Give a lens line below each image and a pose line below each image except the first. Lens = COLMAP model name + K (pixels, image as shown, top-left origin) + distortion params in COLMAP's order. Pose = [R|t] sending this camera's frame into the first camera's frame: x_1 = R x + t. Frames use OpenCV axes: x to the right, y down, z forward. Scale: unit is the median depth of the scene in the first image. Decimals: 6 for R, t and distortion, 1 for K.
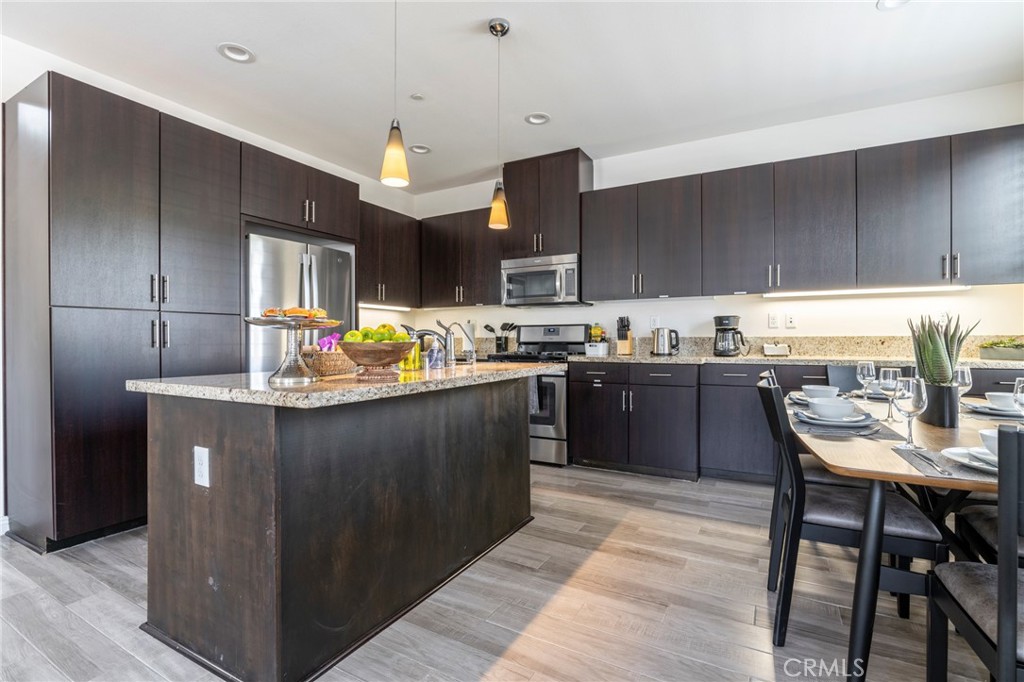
lens RADIAL K [[467.0, 0, 514.6], [0, 467.0, 342.0], [0, 0, 1]] dist [-0.017276, 0.000743]
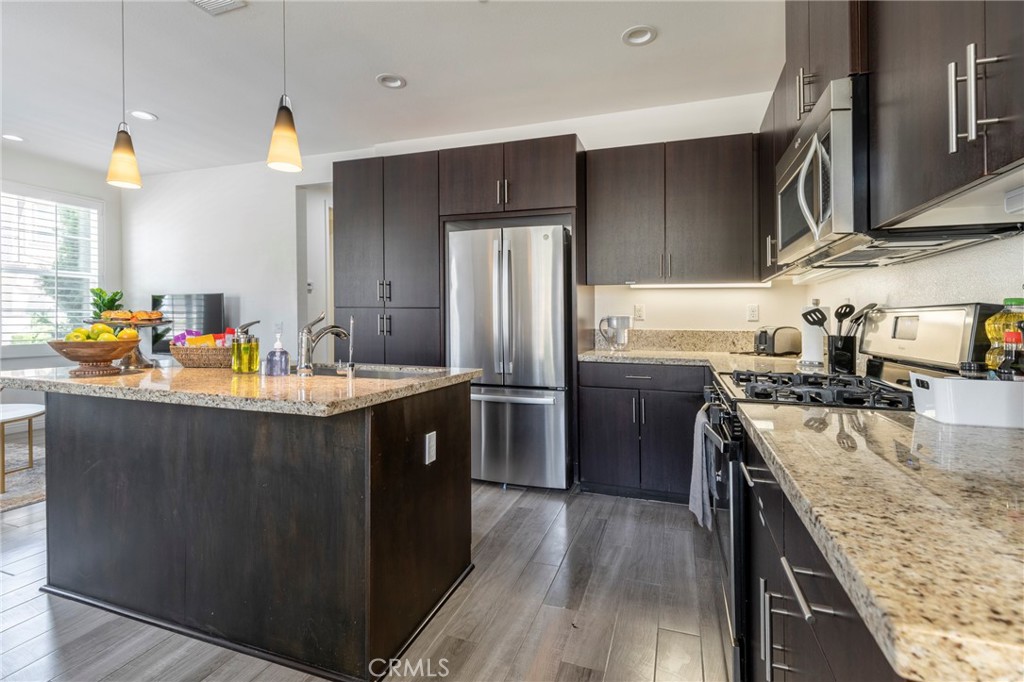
lens RADIAL K [[477.1, 0, 510.4], [0, 477.1, 316.1], [0, 0, 1]] dist [0.004138, 0.000325]
pose [[0.174296, -0.002868, -0.984689, 0.682467], [-0.012557, 0.999908, -0.005135, -0.044736], [0.984613, 0.013260, 0.174244, 1.208405]]
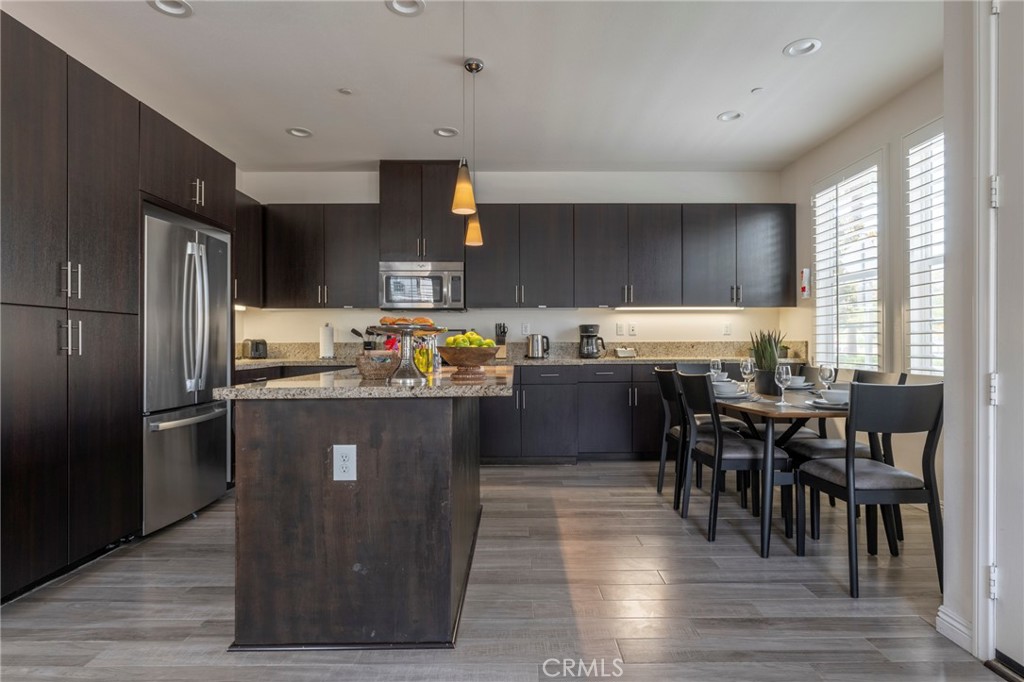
lens RADIAL K [[546.6, 0, 512.0], [0, 546.6, 341.0], [0, 0, 1]] dist [0.001017, -0.000118]
pose [[0.872553, 0.001995, 0.488516, -0.606113], [0.003716, 0.999936, -0.010720, 0.000377], [-0.488506, 0.011169, 0.872489, -0.191694]]
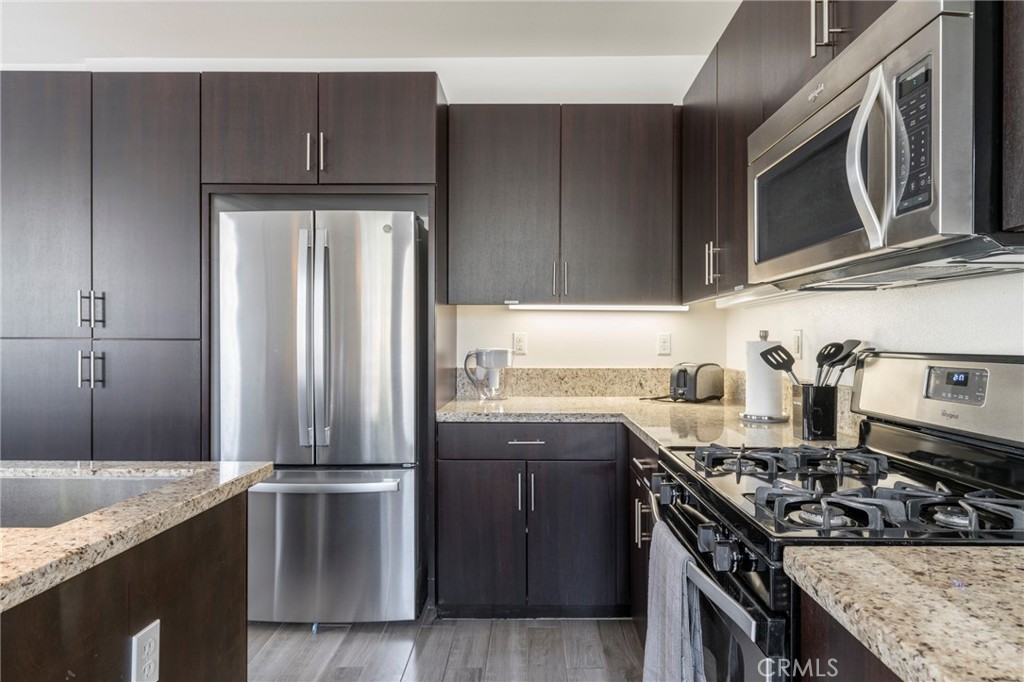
lens RADIAL K [[587.4, 0, 523.7], [0, 587.4, 314.2], [0, 0, 1]] dist [0.001547, -0.000136]
pose [[0.480460, -0.036777, -0.876245, 0.420711], [-0.007547, 0.998910, -0.046064, -0.075162], [0.876984, 0.028744, 0.479659, 1.250239]]
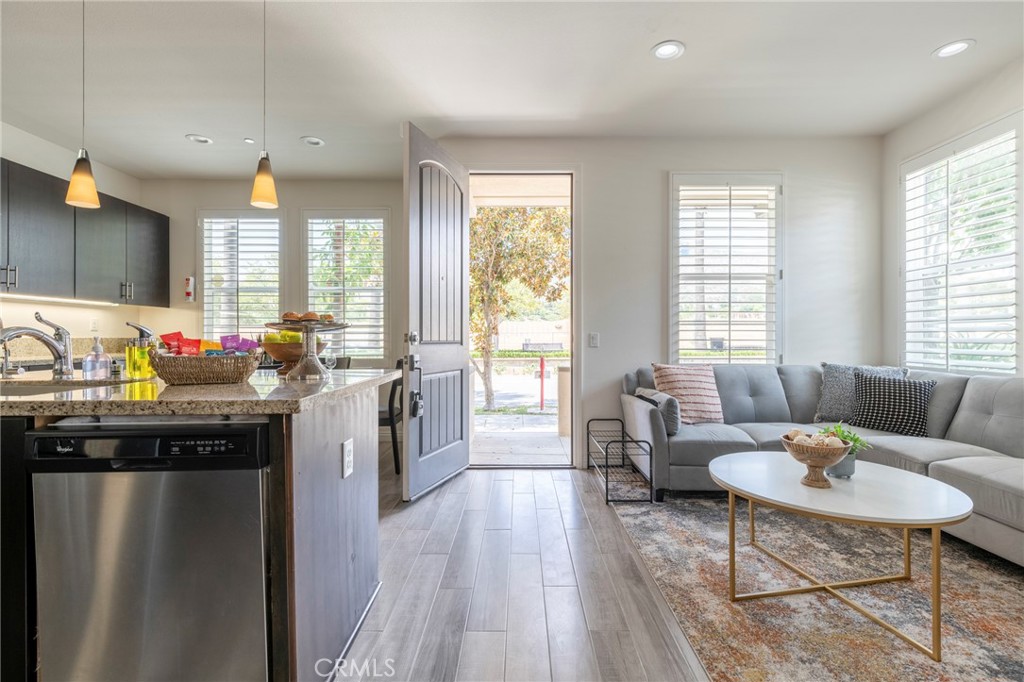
lens RADIAL K [[467.0, 0, 514.6], [0, 467.0, 342.0], [0, 0, 1]] dist [-0.017276, 0.000743]
pose [[-0.482155, -0.003785, 0.876078, -1.110371], [0.007530, 0.999936, 0.008464, -0.005646], [-0.876053, 0.010678, -0.482096, 0.725431]]
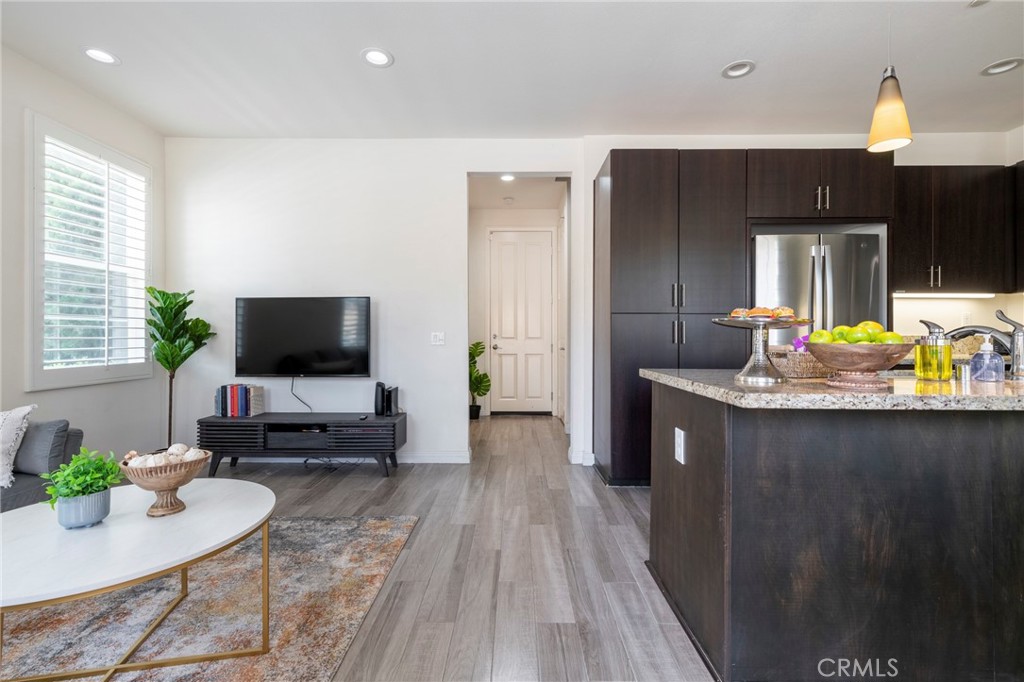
lens RADIAL K [[462.9, 0, 511.9], [0, 462.9, 332.6], [0, 0, 1]] dist [0.003162, 0.000542]
pose [[0.477538, -0.001663, -0.878609, 0.101043], [-0.008451, 0.999943, -0.006486, -0.005489], [0.878570, 0.010523, 0.477497, 0.034660]]
